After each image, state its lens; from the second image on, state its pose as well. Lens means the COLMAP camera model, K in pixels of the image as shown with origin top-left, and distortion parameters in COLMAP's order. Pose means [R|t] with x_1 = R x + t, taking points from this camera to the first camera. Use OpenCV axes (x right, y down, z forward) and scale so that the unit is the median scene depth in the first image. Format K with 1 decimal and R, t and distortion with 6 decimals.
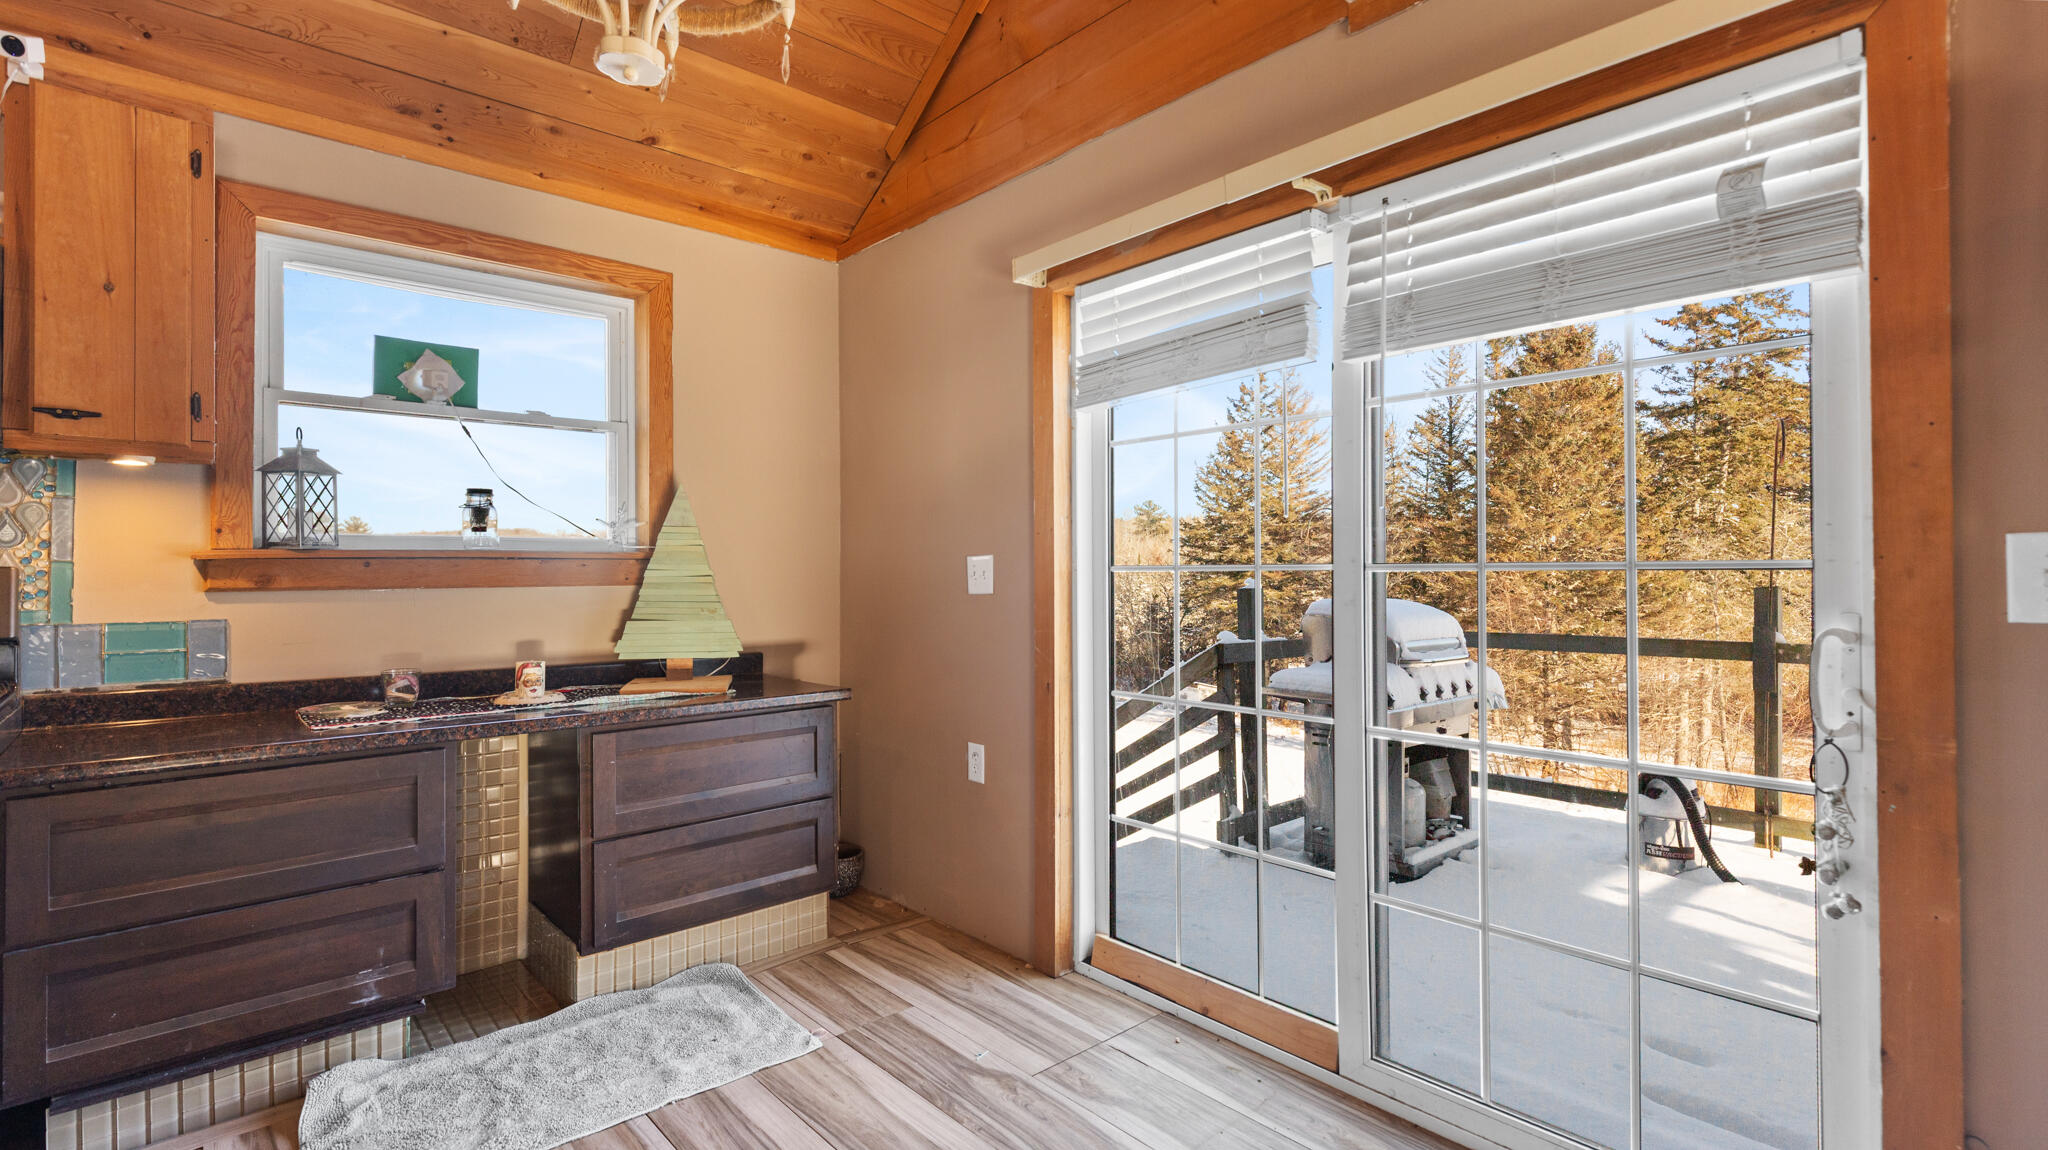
lens RADIAL K [[940.9, 0, 1020.8], [0, 940.9, 560.3], [0, 0, 1]] dist [0.001579, 0.000496]
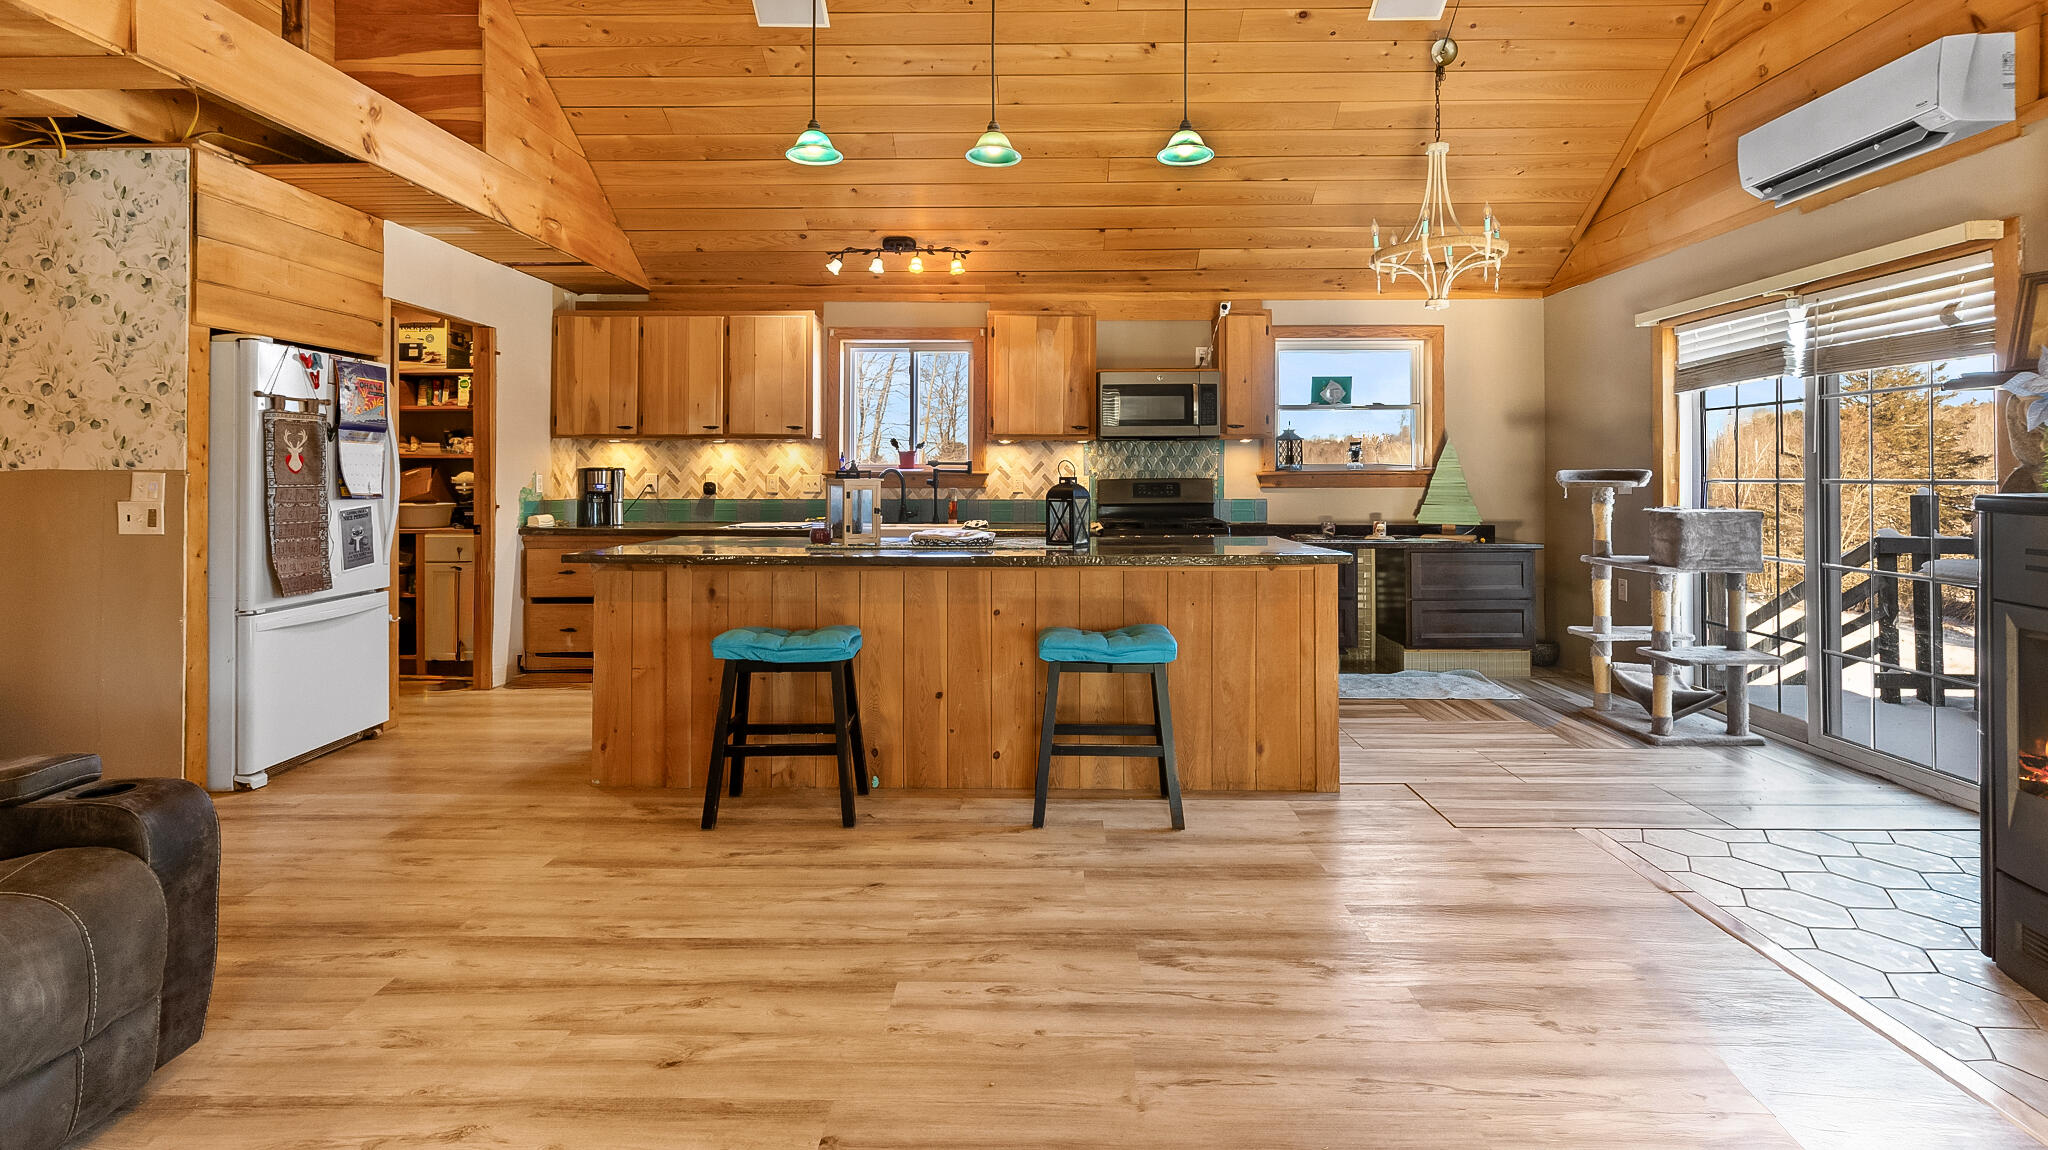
lens RADIAL K [[1031.2, 0, 989.1], [0, 1031.2, 470.4], [0, 0, 1]] dist [0.004485, 0.000751]
pose [[0.728031, 0.001795, -0.685542, 0.480808], [0.004760, 0.999959, 0.007672, -0.036162], [0.685528, -0.008849, 0.727992, -1.414568]]
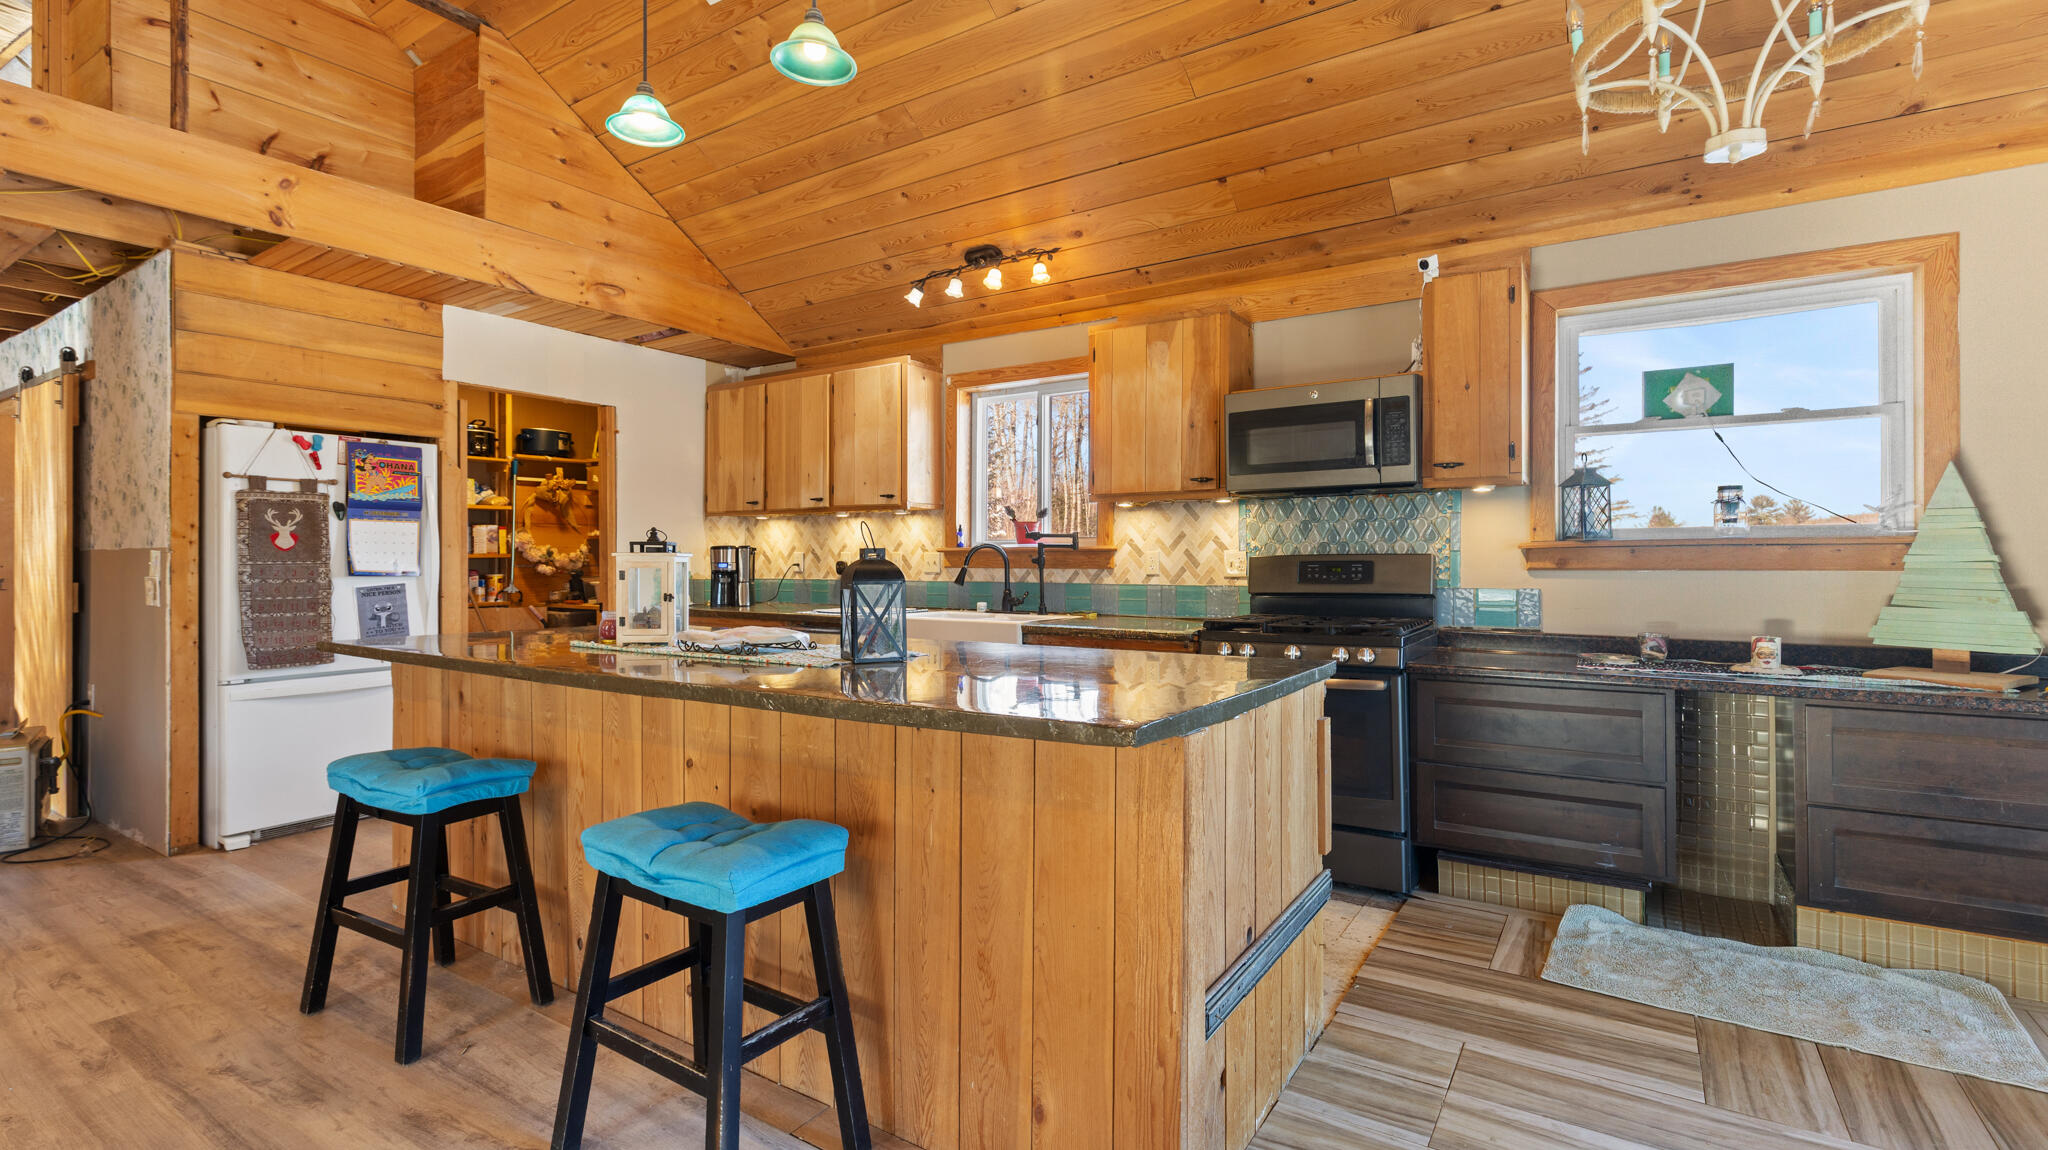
lens RADIAL K [[940.9, 0, 1020.8], [0, 940.9, 560.3], [0, 0, 1]] dist [0.001579, 0.000496]
pose [[0.244923, 0.005206, -0.969529, 0.359963], [0.012919, 0.999879, 0.008633, -0.005255], [0.969457, -0.014639, 0.244826, -0.141540]]
